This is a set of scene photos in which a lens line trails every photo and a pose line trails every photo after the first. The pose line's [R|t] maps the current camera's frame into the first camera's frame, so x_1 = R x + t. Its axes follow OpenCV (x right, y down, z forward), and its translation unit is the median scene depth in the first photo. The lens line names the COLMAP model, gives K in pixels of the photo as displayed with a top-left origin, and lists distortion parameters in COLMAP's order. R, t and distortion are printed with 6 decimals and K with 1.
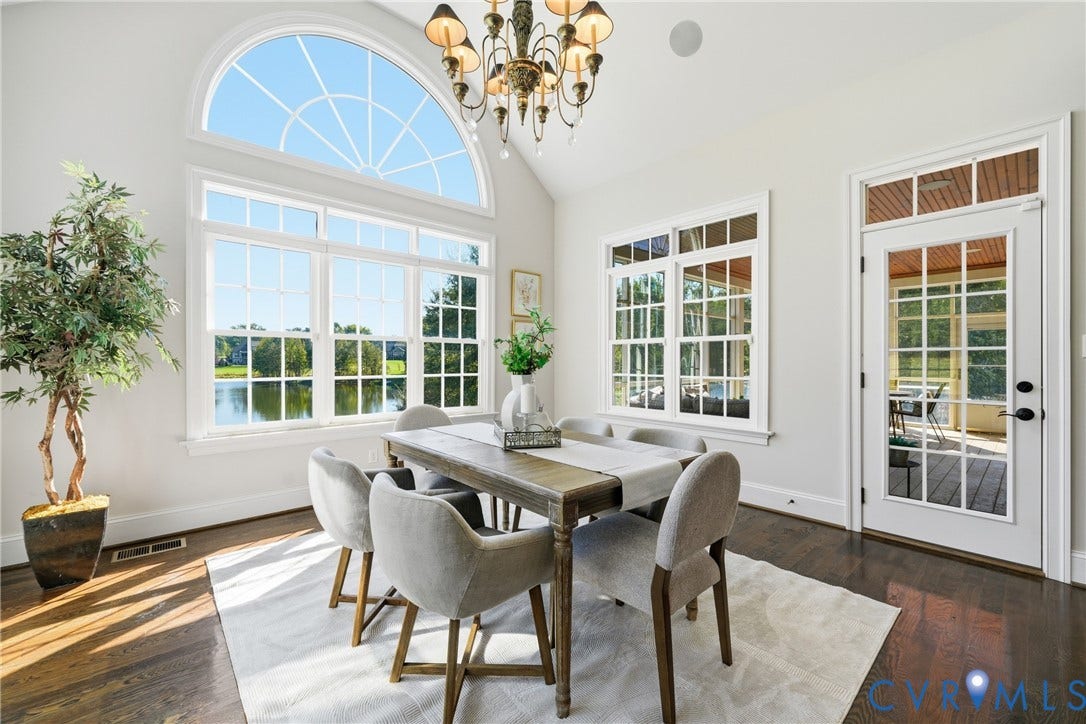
lens RADIAL K [[433.8, 0, 544.0], [0, 433.8, 361.6], [0, 0, 1]] dist [-0.002117, -0.000058]
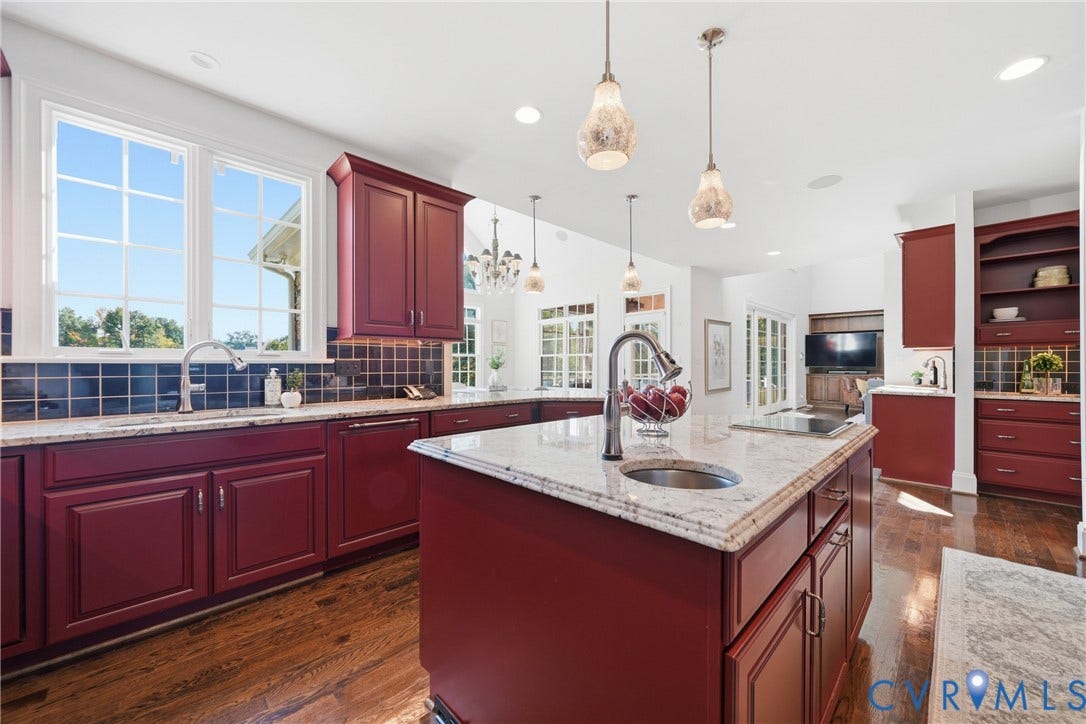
lens RADIAL K [[405.0, 0, 552.2], [0, 405.0, 364.8], [0, 0, 1]] dist [0.000369, -0.000098]
pose [[0.997653, -0.002995, 0.068402, 0.103848], [0.003090, 0.999994, -0.001284, 0.002664], [-0.068398, 0.001493, 0.997657, -1.257635]]
